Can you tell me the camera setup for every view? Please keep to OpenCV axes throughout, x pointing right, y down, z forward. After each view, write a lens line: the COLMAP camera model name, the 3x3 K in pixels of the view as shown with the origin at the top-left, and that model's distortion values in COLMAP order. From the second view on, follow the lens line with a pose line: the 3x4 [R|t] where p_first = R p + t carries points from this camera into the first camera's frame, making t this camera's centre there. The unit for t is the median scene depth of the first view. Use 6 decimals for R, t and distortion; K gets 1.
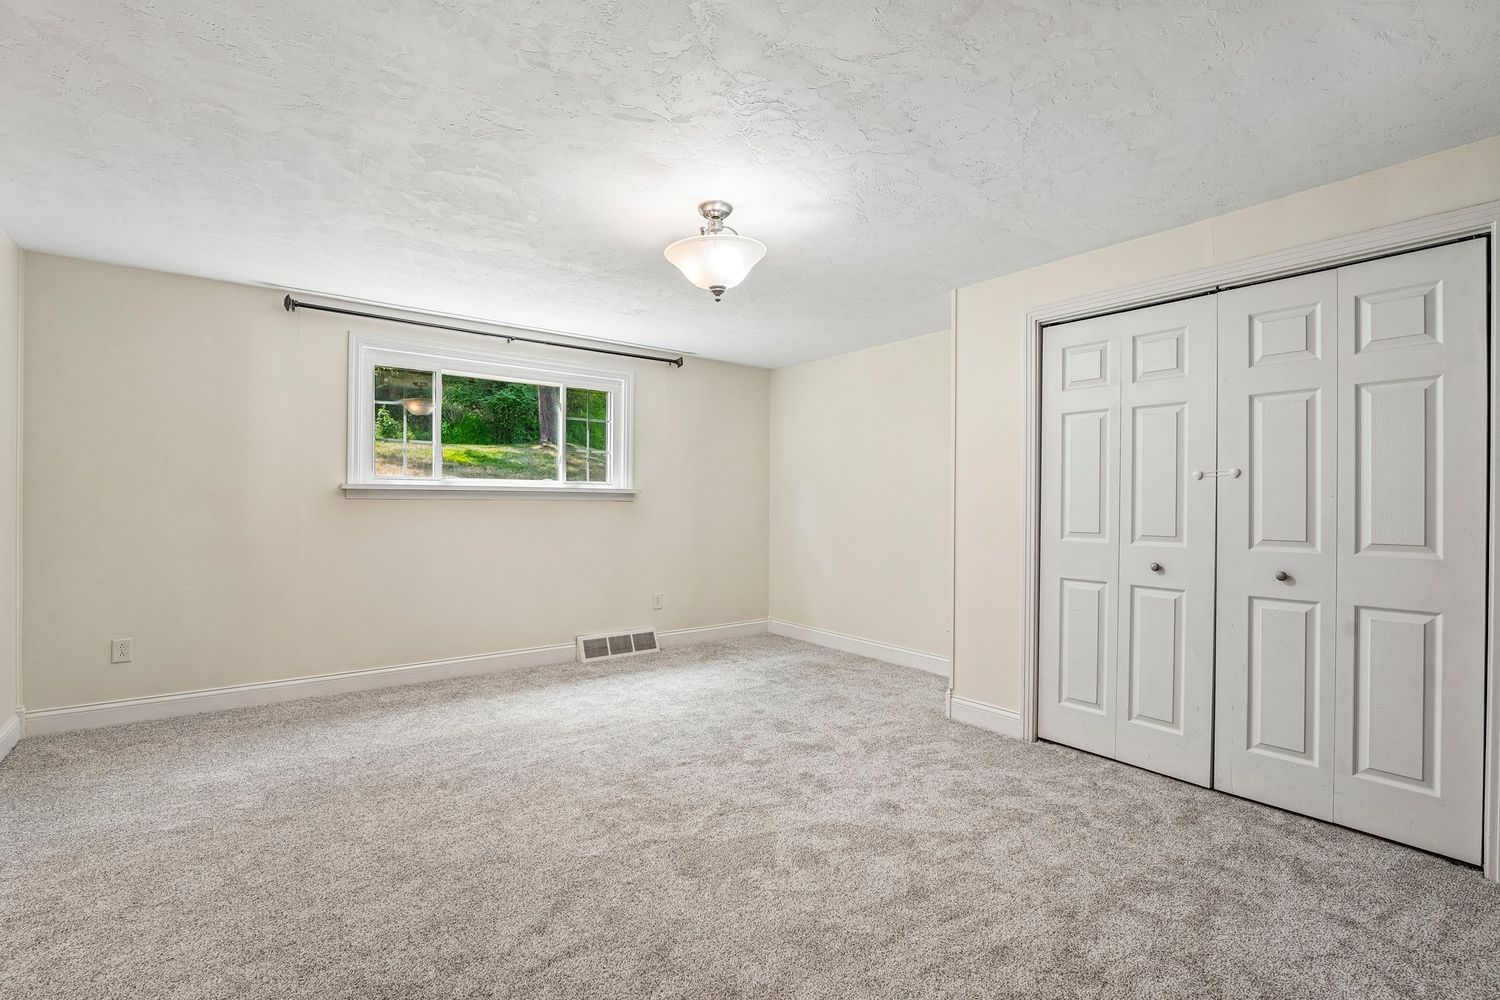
lens RADIAL K [[673.4, 0, 738.5], [0, 673.4, 510.0], [0, 0, 1]] dist [-0.018382, 0.002320]
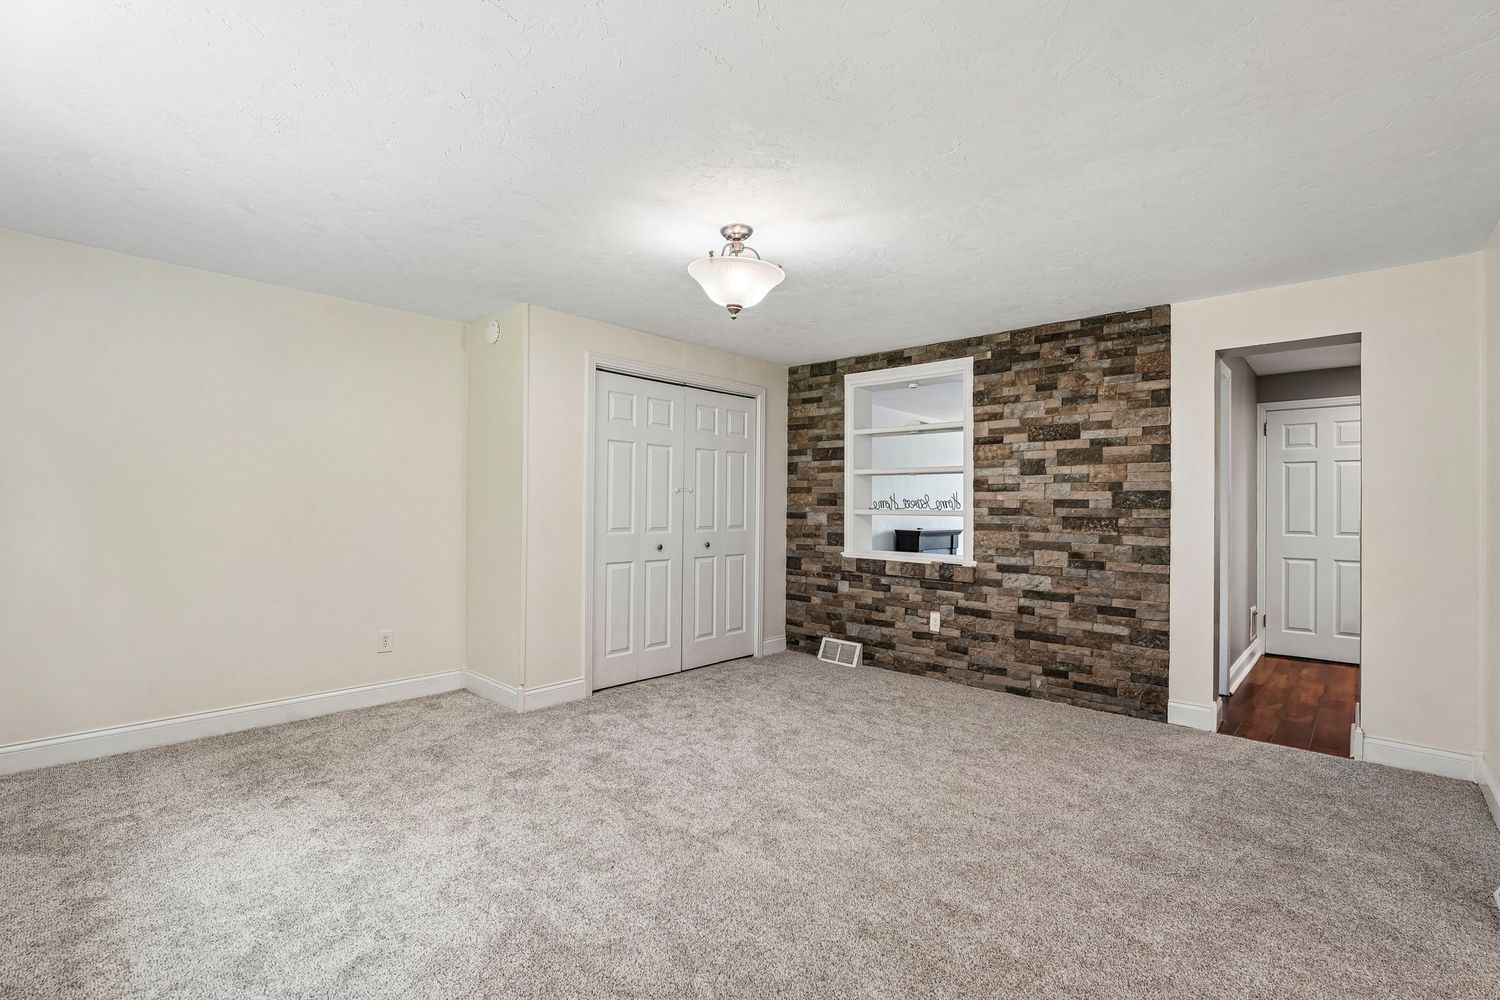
lens RADIAL K [[673.4, 0, 751.2], [0, 673.4, 499.5], [0, 0, 1]] dist [-0.018382, 0.002320]
pose [[-0.183118, 0.005126, 0.983078, -0.942164], [0.000783, 0.999987, -0.005069, -0.018866], [-0.983091, -0.000159, -0.183120, 1.024670]]
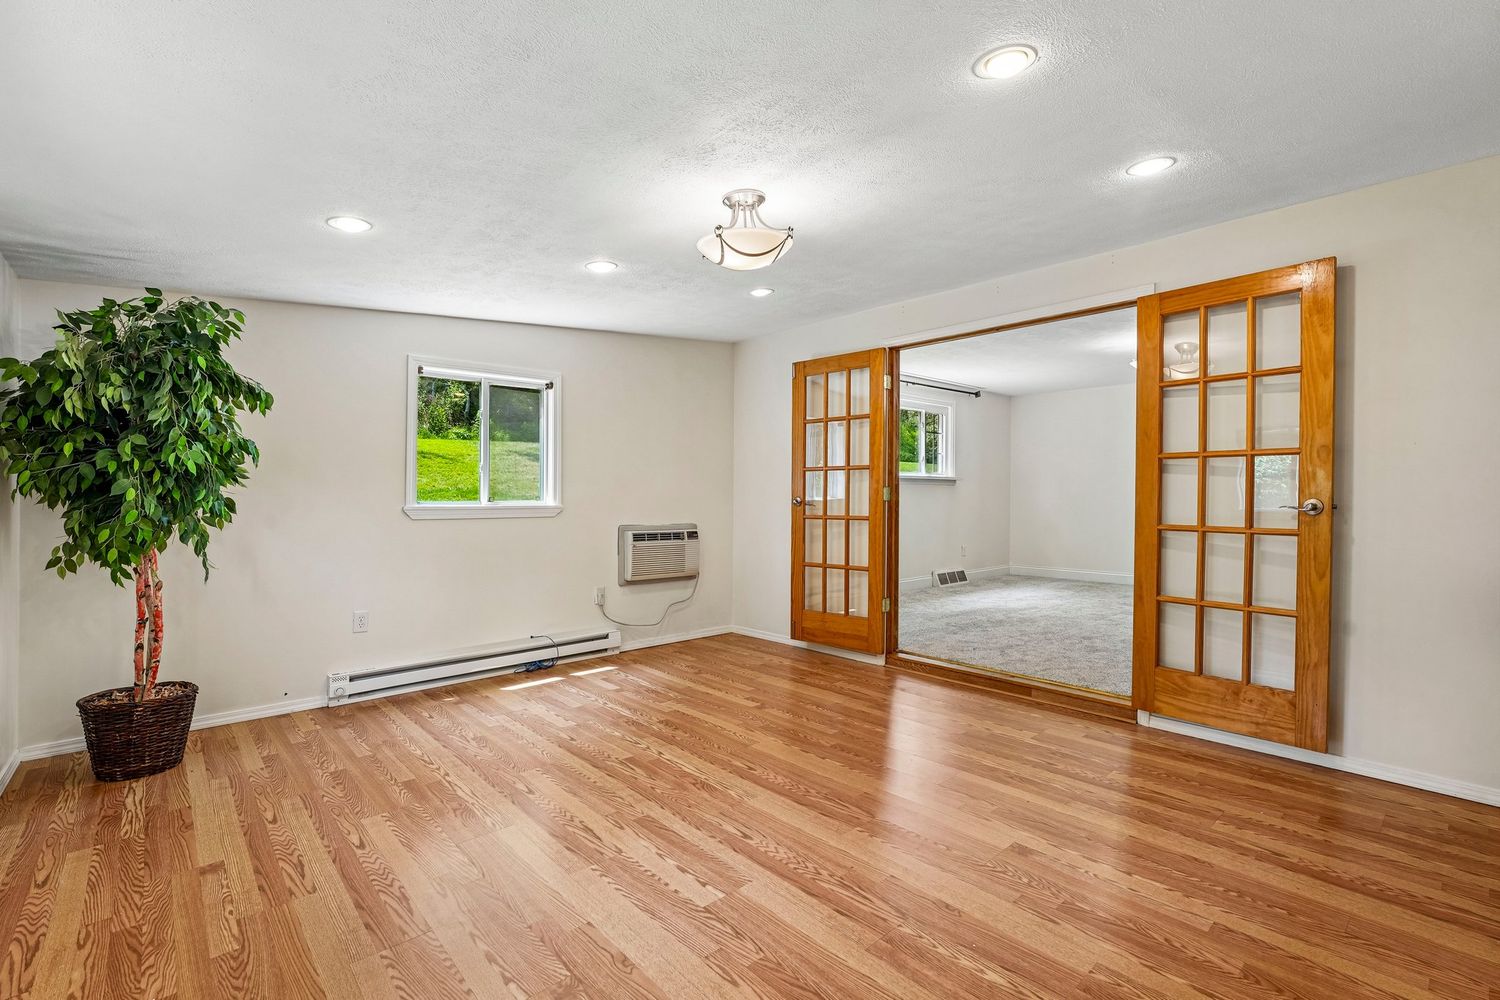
lens RADIAL K [[673.4, 0, 741.6], [0, 673.4, 499.1], [0, 0, 1]] dist [-0.018382, 0.002320]
pose [[0.997162, -0.005588, 0.075072, -1.298189], [0.006186, 0.999951, -0.007744, 0.048269], [-0.075025, 0.008186, 0.997148, -0.847155]]
